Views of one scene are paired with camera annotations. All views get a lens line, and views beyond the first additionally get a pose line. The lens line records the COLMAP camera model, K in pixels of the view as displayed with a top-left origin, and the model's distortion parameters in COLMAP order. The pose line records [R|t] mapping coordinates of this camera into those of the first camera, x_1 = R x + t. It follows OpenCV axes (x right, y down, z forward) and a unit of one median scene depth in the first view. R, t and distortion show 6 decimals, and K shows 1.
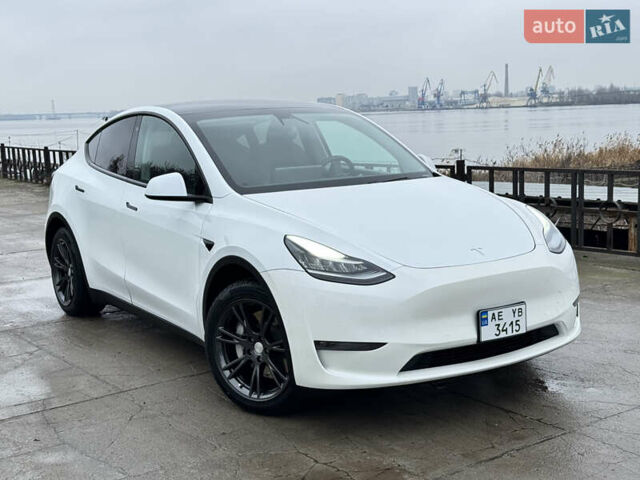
lens RADIAL K [[888.3, 0, 320.0], [0, 888.3, 240.0], [0, 0, 1]] dist [0.132455, 0.005694]
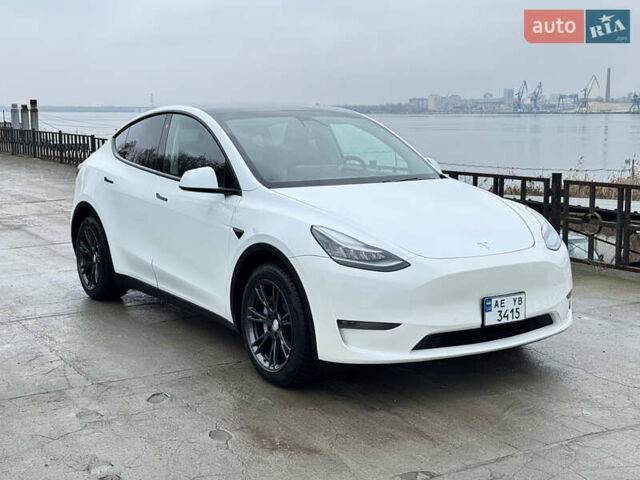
lens RADIAL K [[888.3, 0, 320.0], [0, 888.3, 240.0], [0, 0, 1]] dist [0.132455, 0.005694]
pose [[0.999408, 0.030682, 0.015582, -0.043979], [-0.030620, 0.999522, -0.004208, 0.016618], [-0.015704, 0.003729, 0.999870, -0.107936]]
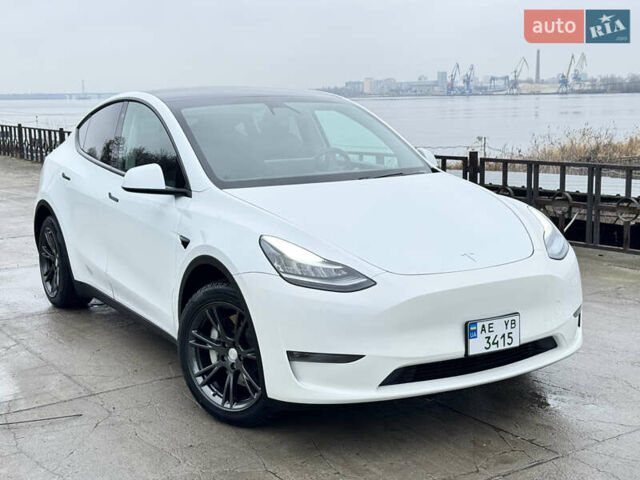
lens RADIAL K [[888.3, 0, 320.0], [0, 888.3, 240.0], [0, 0, 1]] dist [0.132455, 0.005694]
pose [[0.999353, 0.021570, -0.028781, 0.047561], [-0.021052, 0.999614, 0.018155, -0.018002], [0.029162, -0.017537, 0.999421, 0.070227]]
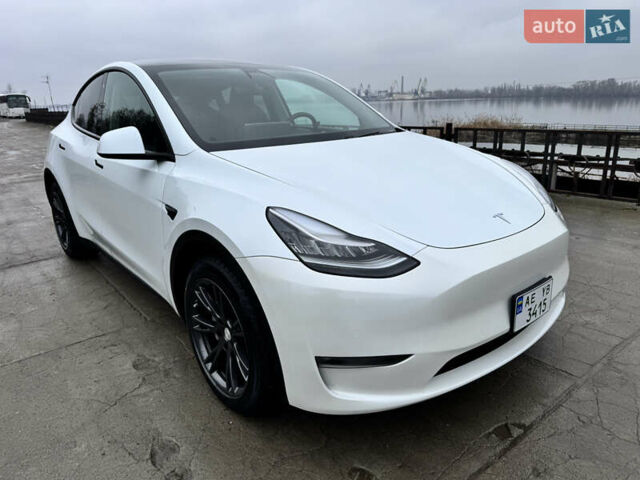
lens RADIAL K [[444.9, 0, 320.0], [0, 444.9, 240.0], [0, 0, 1]] dist [0.054306, -0.000868]
pose [[0.991997, -0.035194, 0.121257, -0.039579], [0.016614, 0.988400, 0.150963, -0.032724], [-0.125163, -0.147740, 0.981074, 0.597128]]
